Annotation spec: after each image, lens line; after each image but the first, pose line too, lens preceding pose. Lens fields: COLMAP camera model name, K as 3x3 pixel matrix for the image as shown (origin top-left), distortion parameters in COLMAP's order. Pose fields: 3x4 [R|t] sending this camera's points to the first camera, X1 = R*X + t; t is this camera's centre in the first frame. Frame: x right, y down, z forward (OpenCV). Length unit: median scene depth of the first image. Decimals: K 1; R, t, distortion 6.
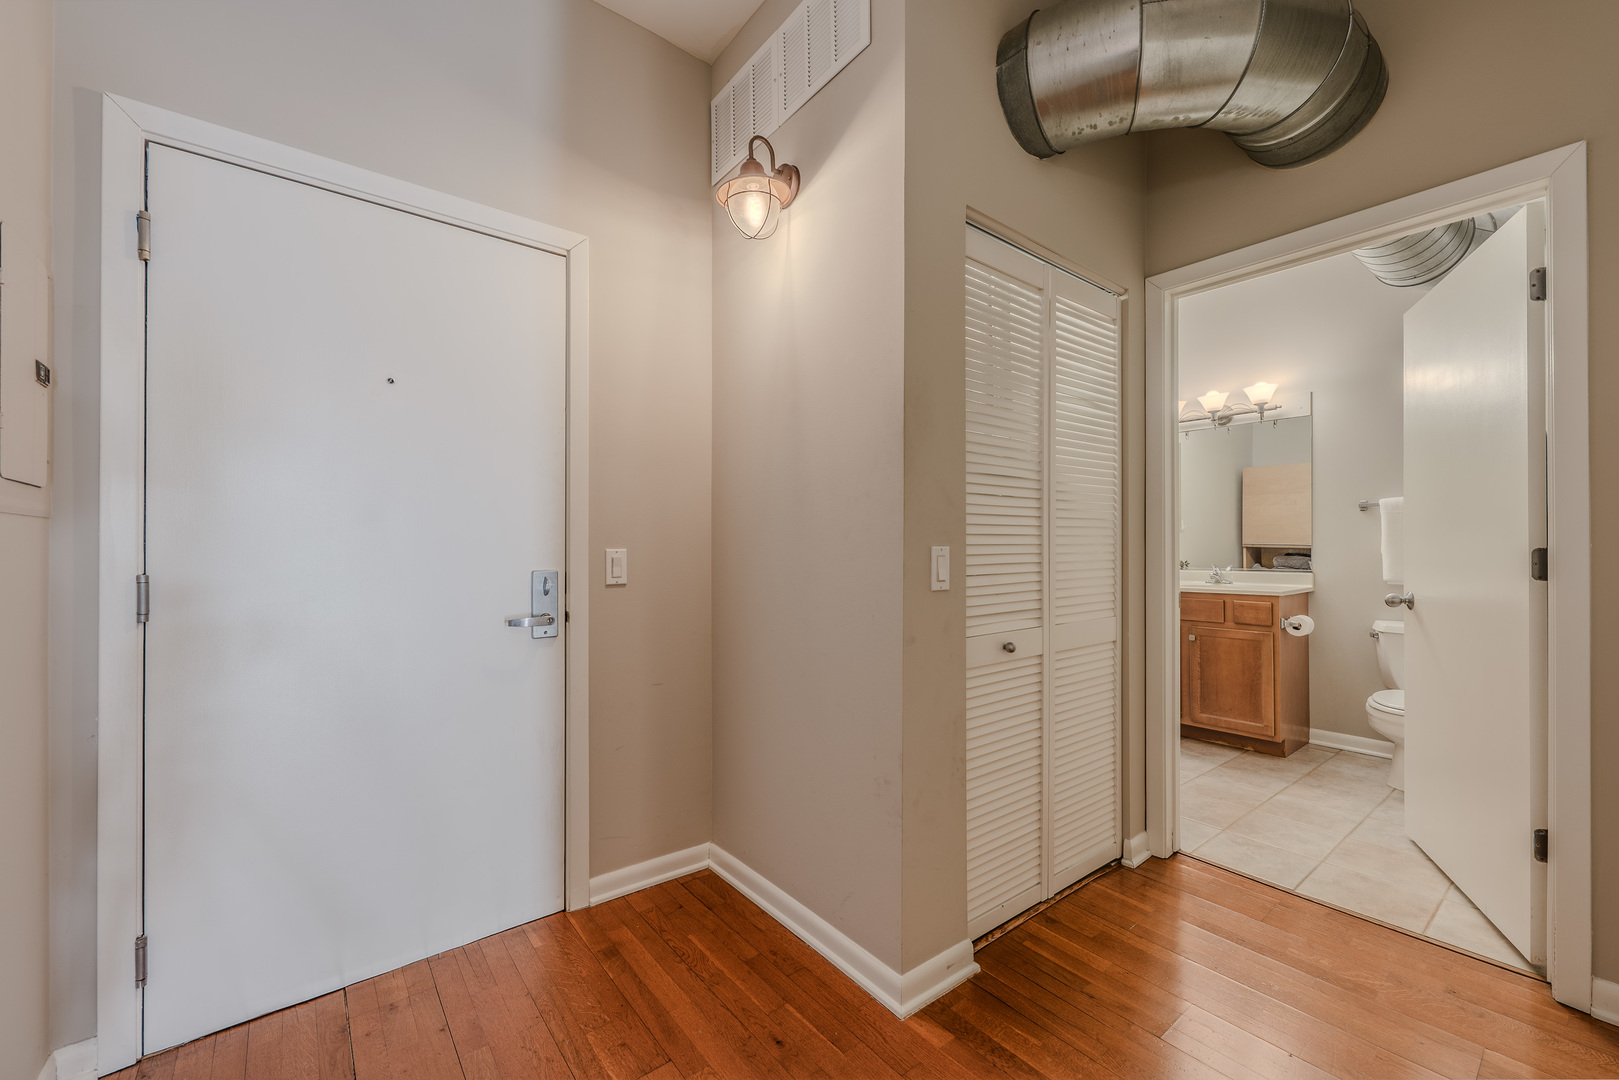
lens RADIAL K [[656.9, 0, 810.2], [0, 656.9, 544.5], [0, 0, 1]] dist [-0.002126, 0.000014]
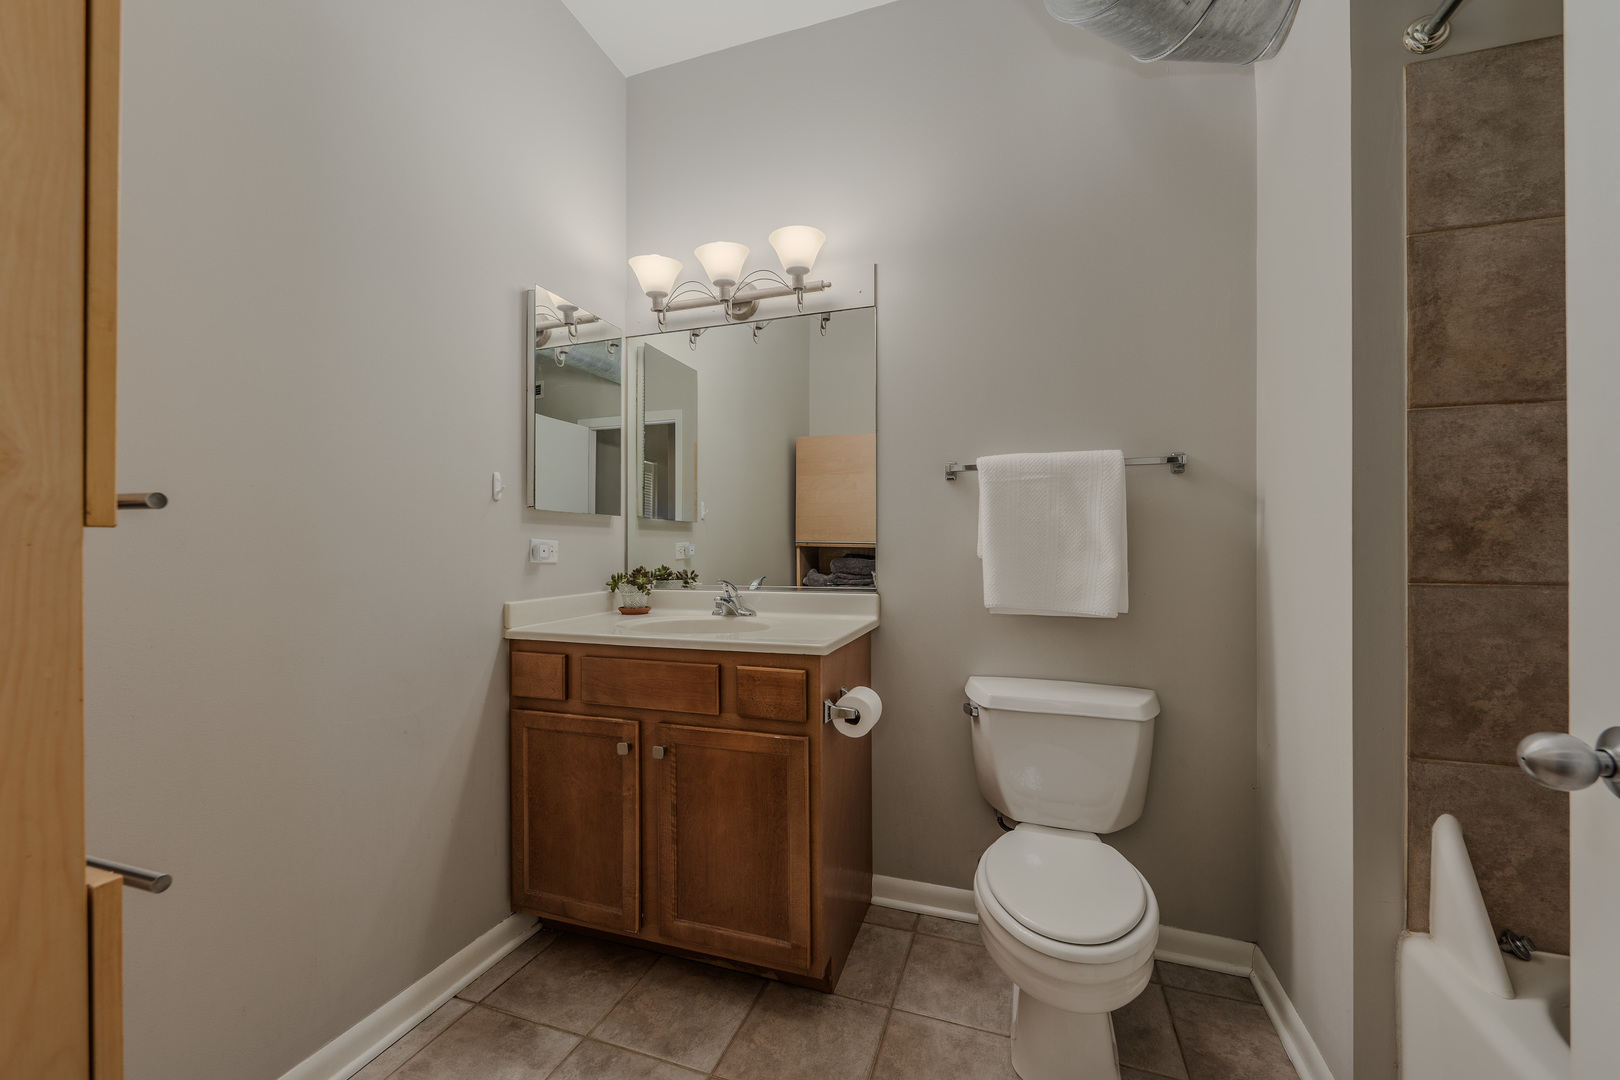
lens RADIAL K [[607.9, 0, 768.5], [0, 607.9, 545.5], [0, 0, 1]] dist [-0.001969, -0.000037]
pose [[0.884121, -0.002663, 0.467251, 0.483631], [0.000415, 0.999988, 0.004914, 0.000990], [-0.467259, -0.004151, 0.884111, 0.640792]]
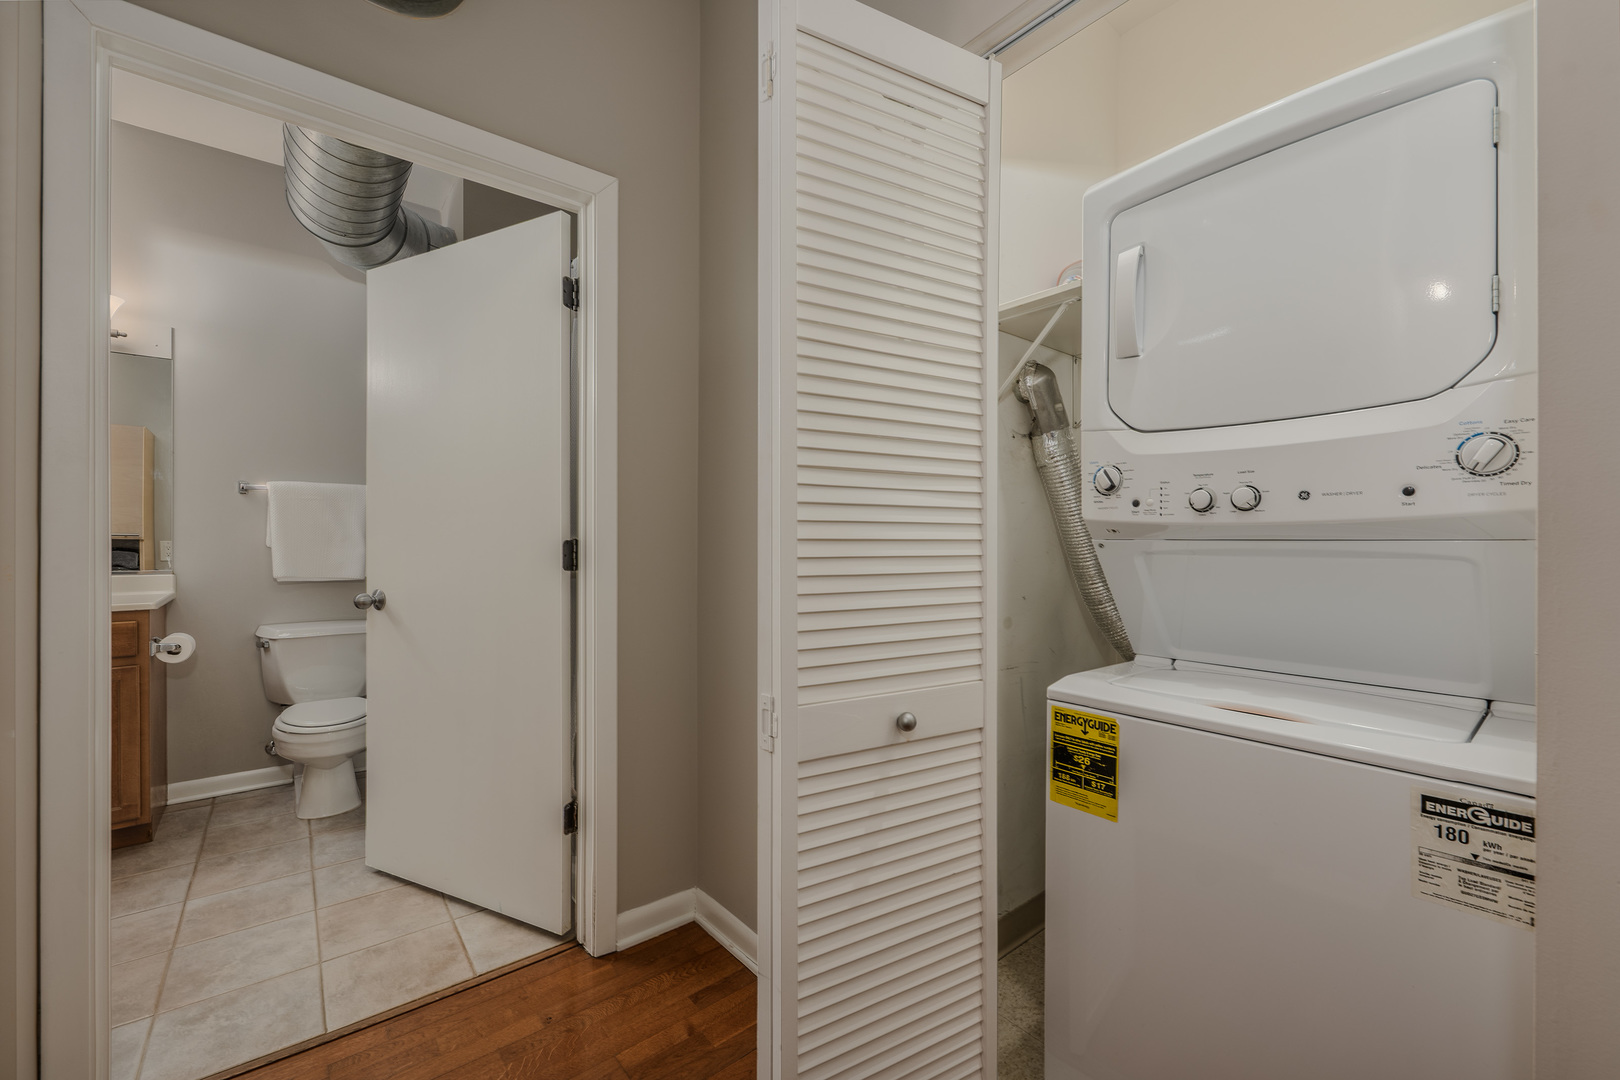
lens RADIAL K [[663.5, 0, 810.0], [0, 663.5, 540.0], [0, 0, 1]] dist [0.011336, 0.000075]
pose [[0.010448, -0.001044, 0.999945, 0.018344], [-0.006219, 0.999980, 0.001109, 0.000123], [-0.999926, -0.006230, 0.010442, 0.298073]]
